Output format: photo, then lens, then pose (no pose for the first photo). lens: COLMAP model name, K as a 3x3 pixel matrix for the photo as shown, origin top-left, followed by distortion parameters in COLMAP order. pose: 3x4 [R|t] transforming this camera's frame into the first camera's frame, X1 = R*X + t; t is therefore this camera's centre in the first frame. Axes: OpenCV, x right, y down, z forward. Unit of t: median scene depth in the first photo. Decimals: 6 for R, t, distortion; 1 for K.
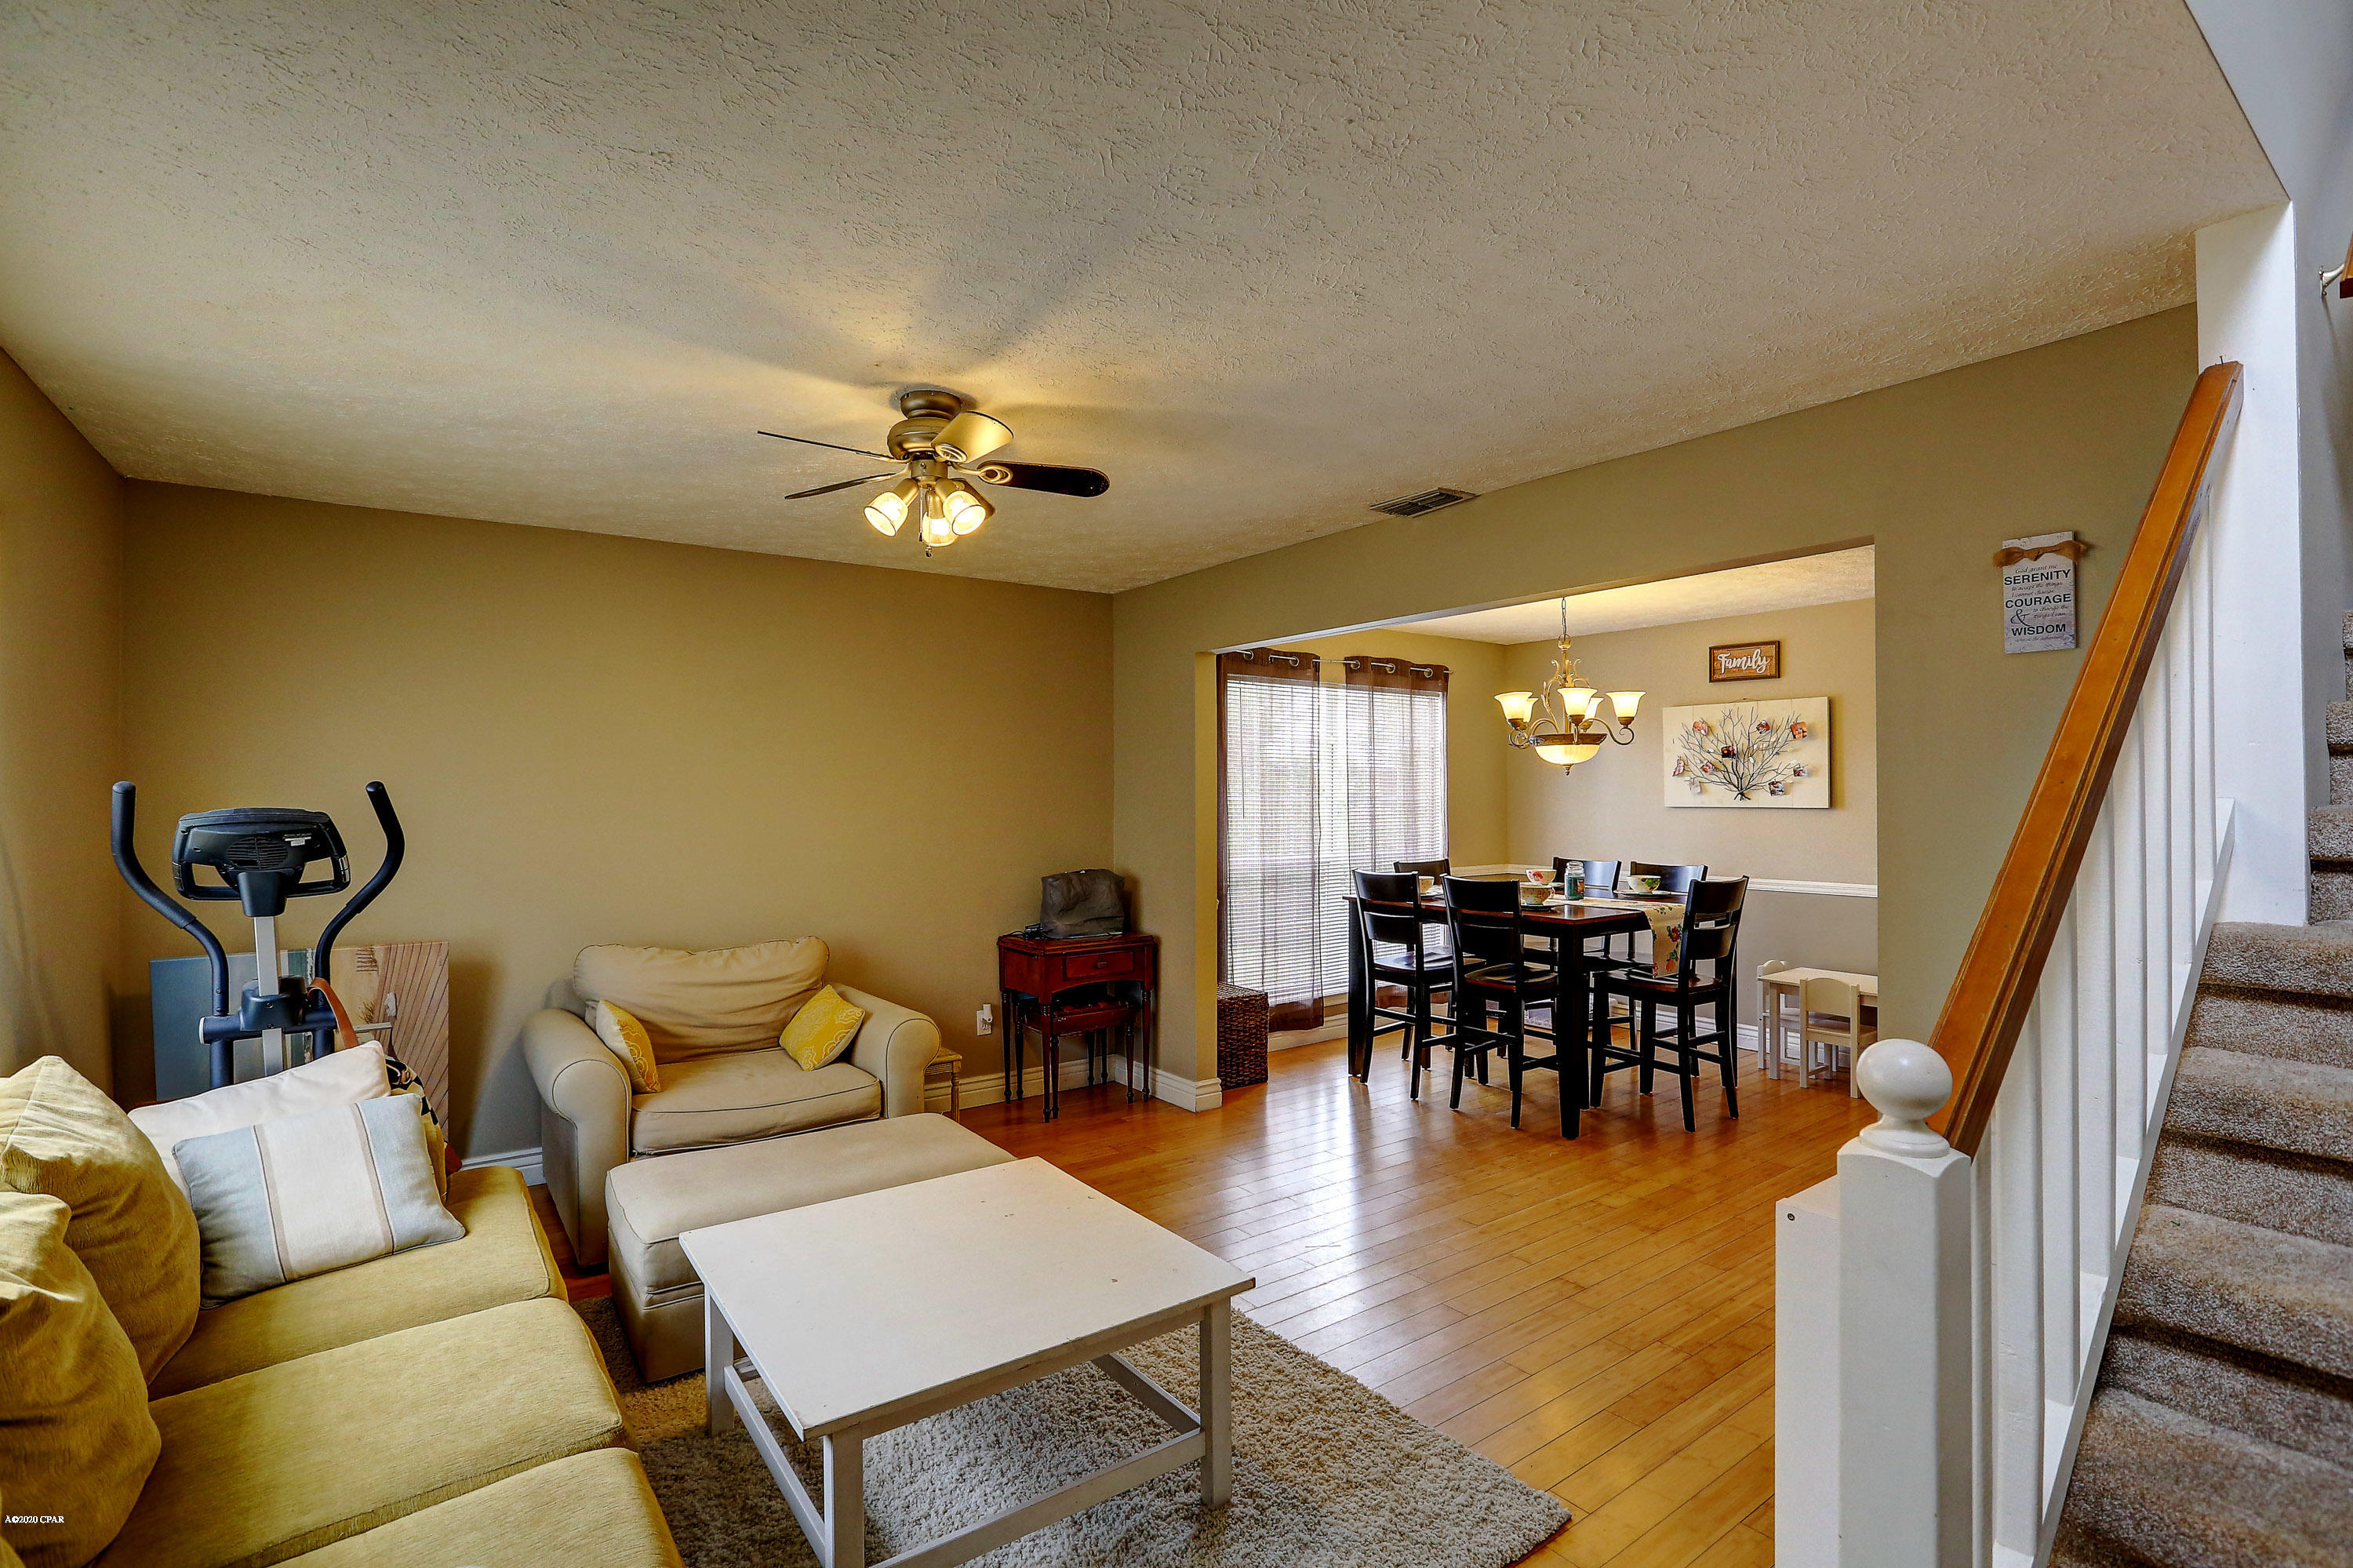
lens RADIAL K [[1073.1, 0, 1190.8], [0, 1073.1, 782.6], [0, 0, 1]] dist [-0.051320, 0.020596]
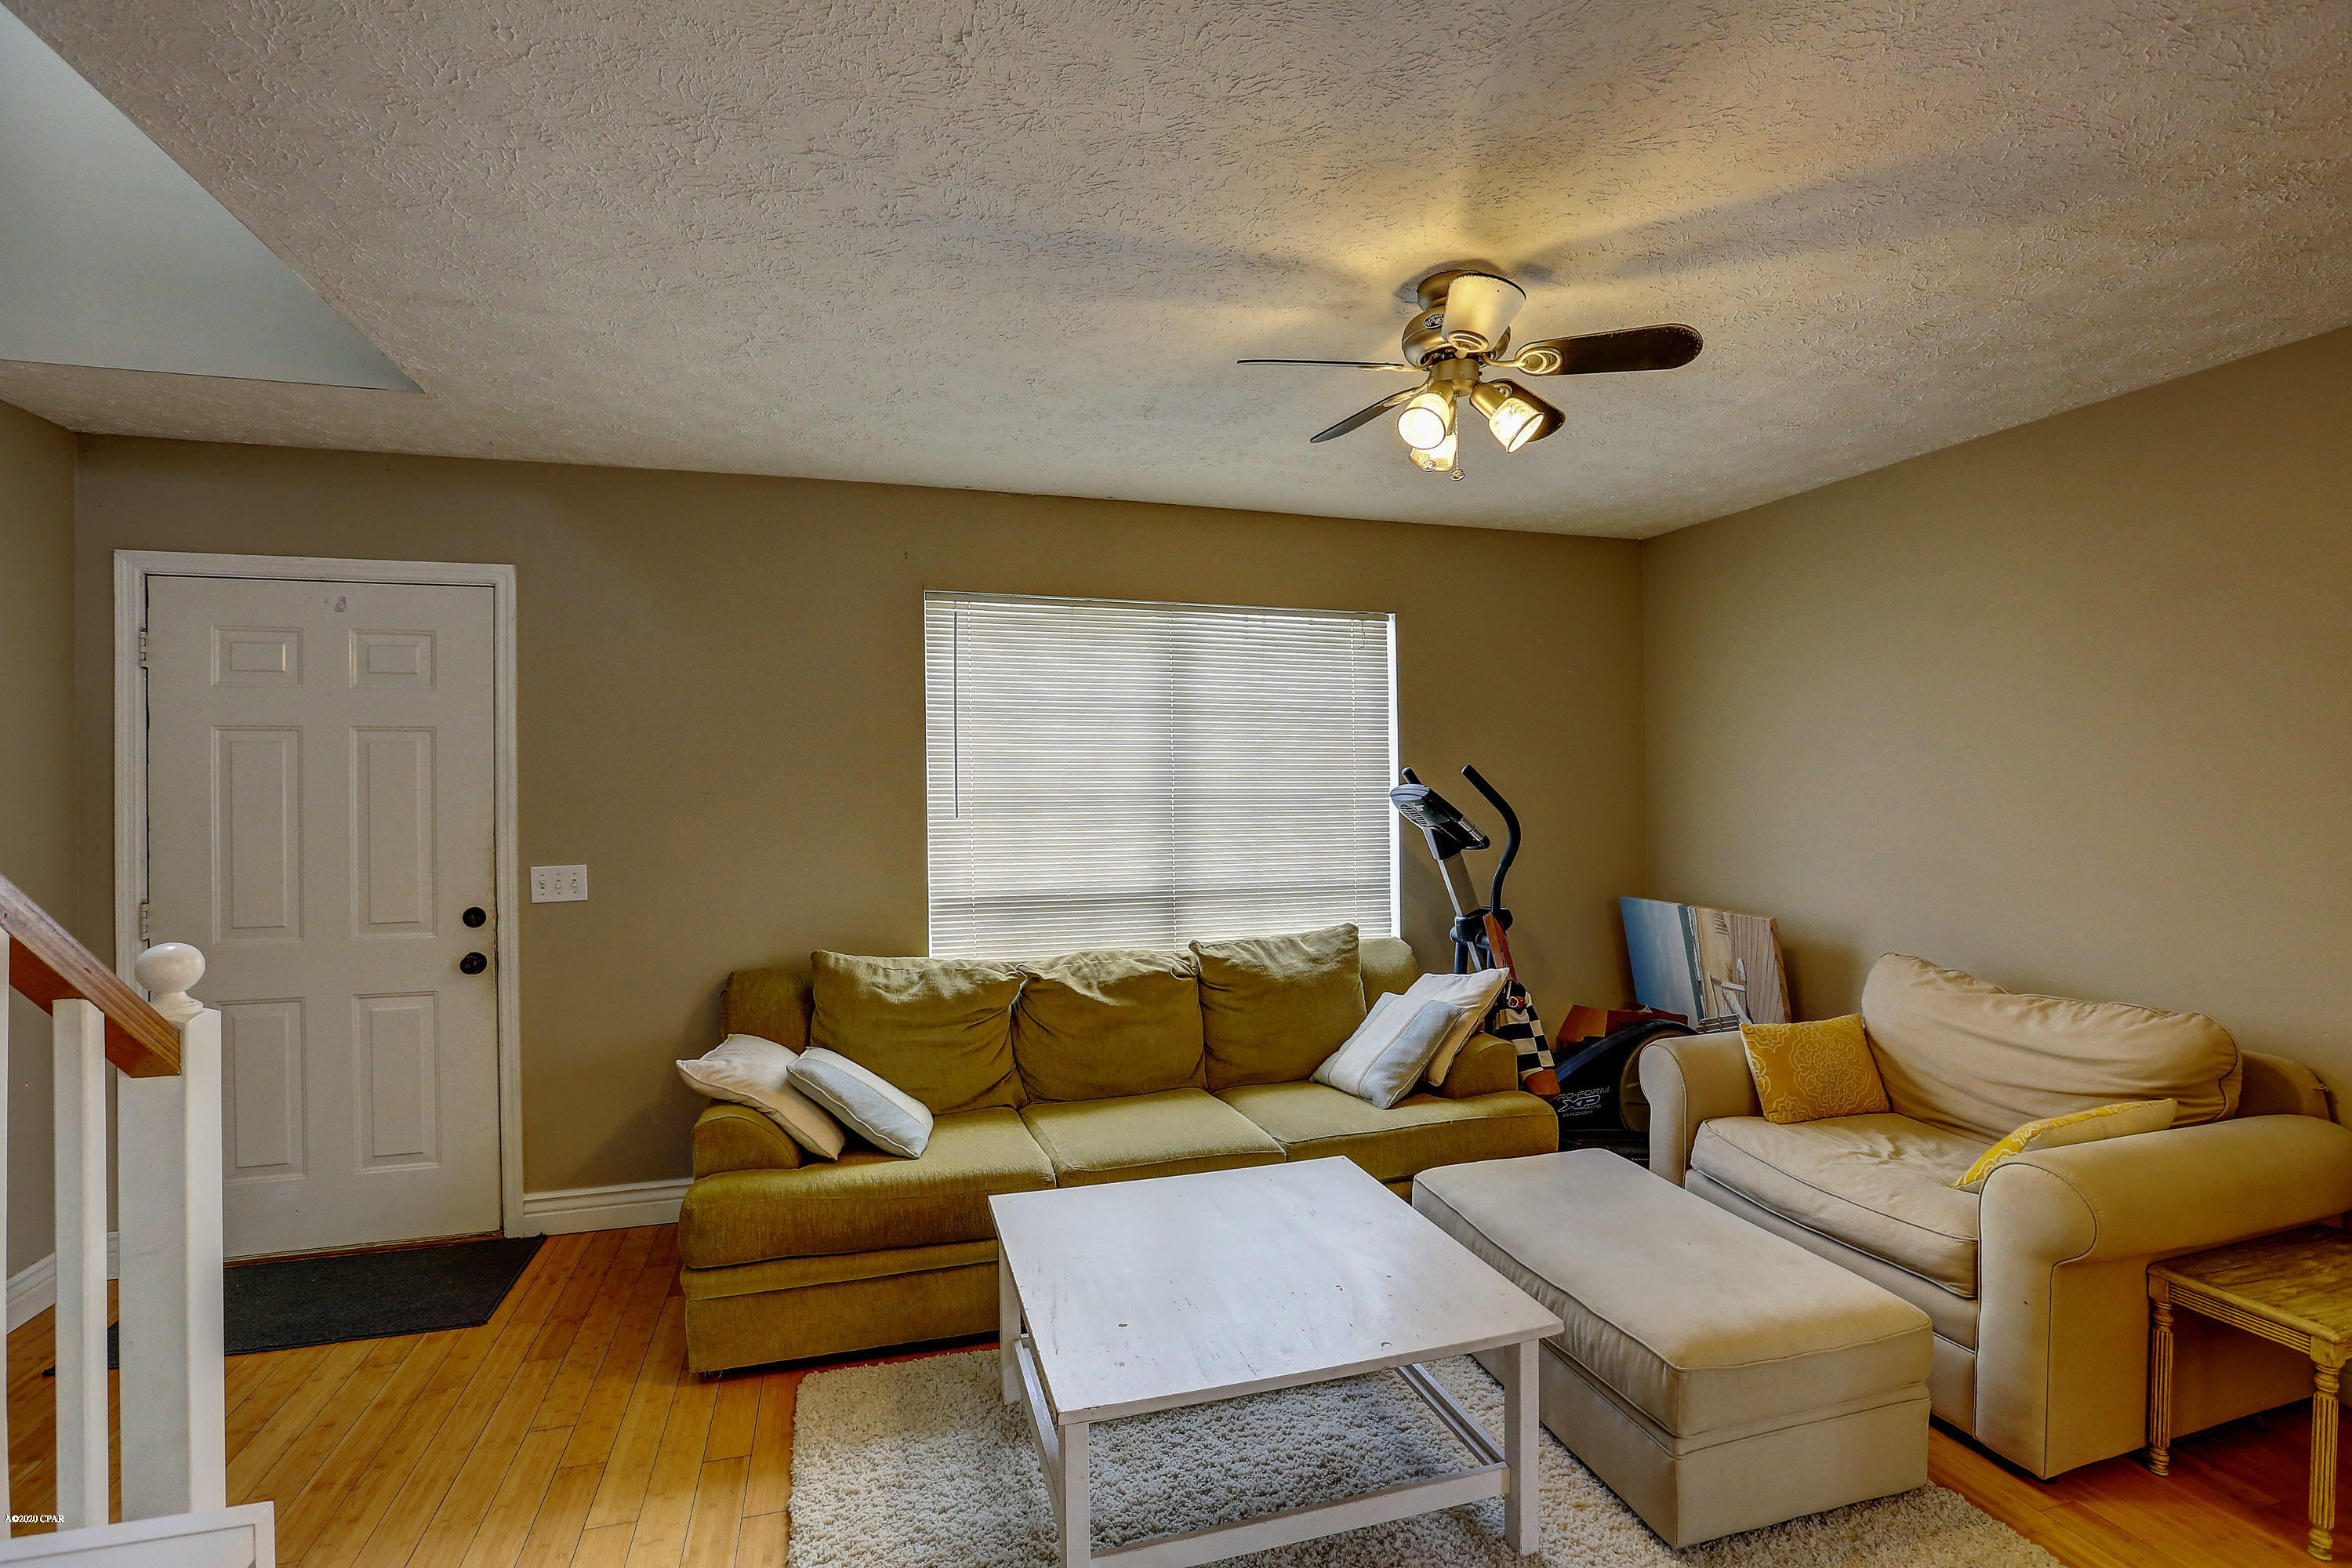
lens RADIAL K [[1111.3, 0, 1176.0], [0, 1111.3, 784.0], [0, 0, 1]] dist [-0.056836, 0.022650]
pose [[-0.349824, 0.007881, -0.936782, 0.329428], [0.017978, 0.999837, 0.001698, 0.007183], [0.936643, -0.016248, -0.349909, 0.585306]]
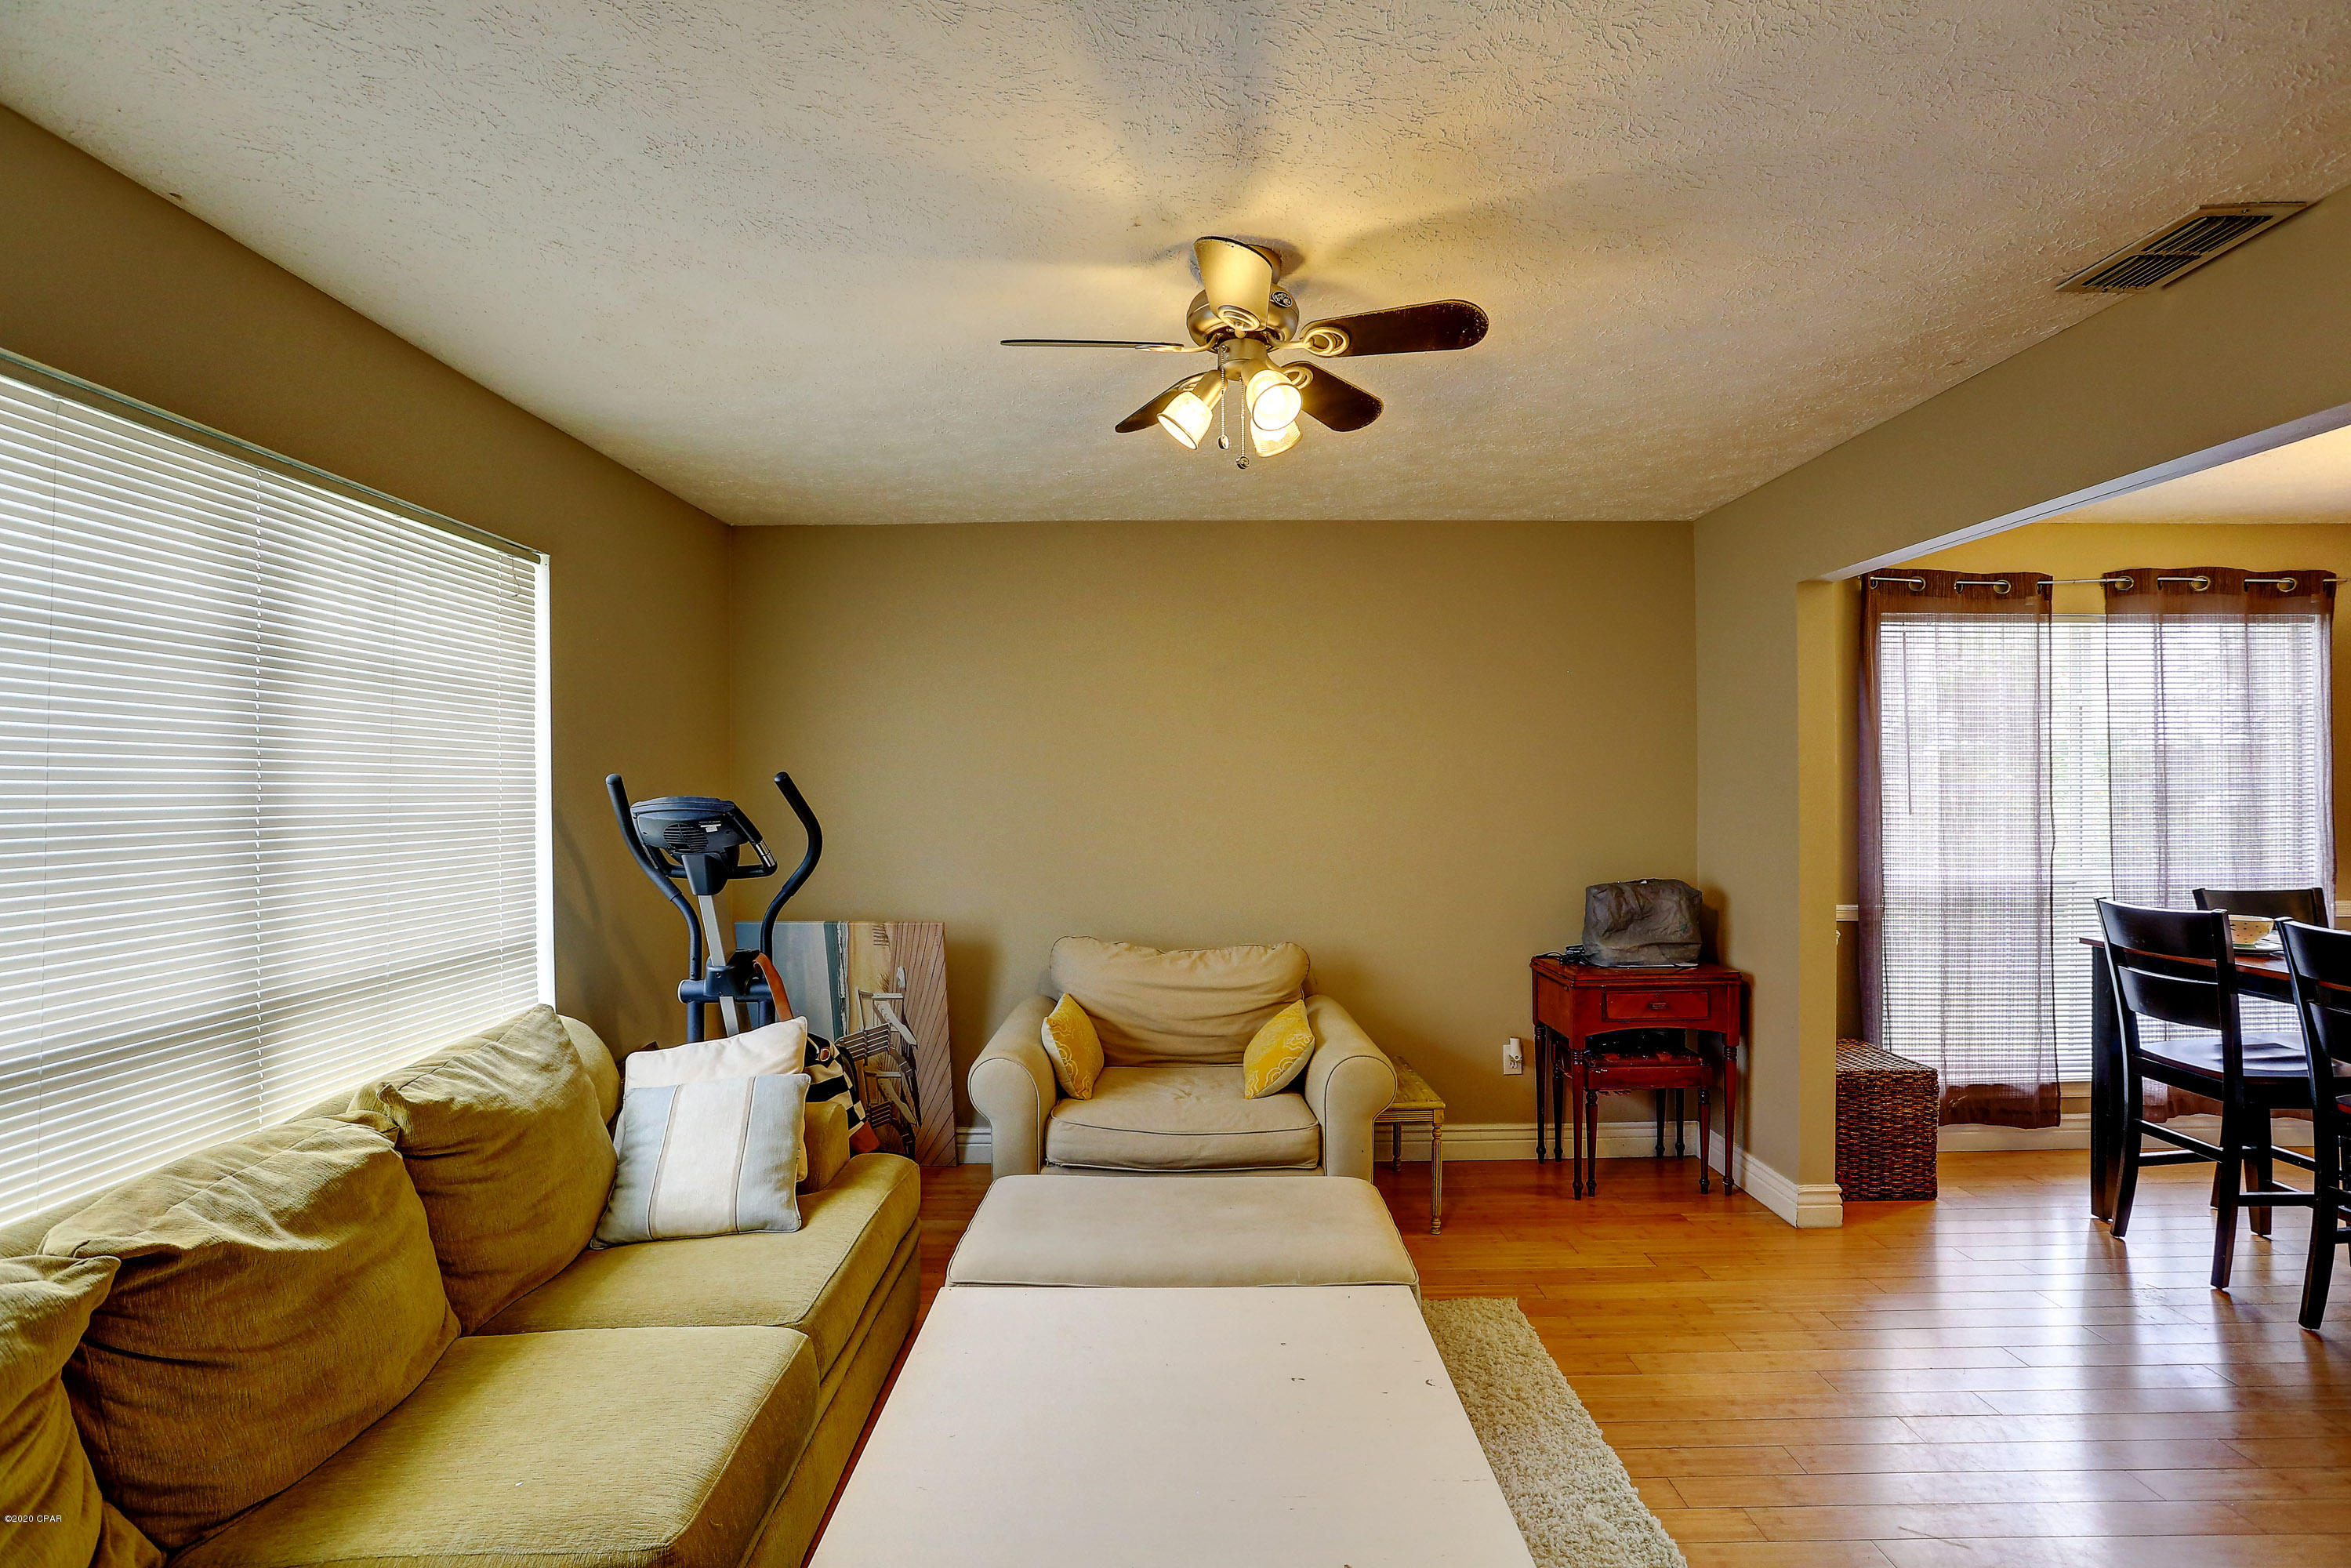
lens RADIAL K [[1072.2, 0, 1189.8], [0, 1072.2, 782.6], [0, 0, 1]] dist [-0.051320, 0.020596]
pose [[0.806045, -0.003592, -0.591843, 0.092751], [0.009308, 0.999935, 0.006608, 0.003169], [0.591781, -0.010835, 0.806026, 0.195945]]
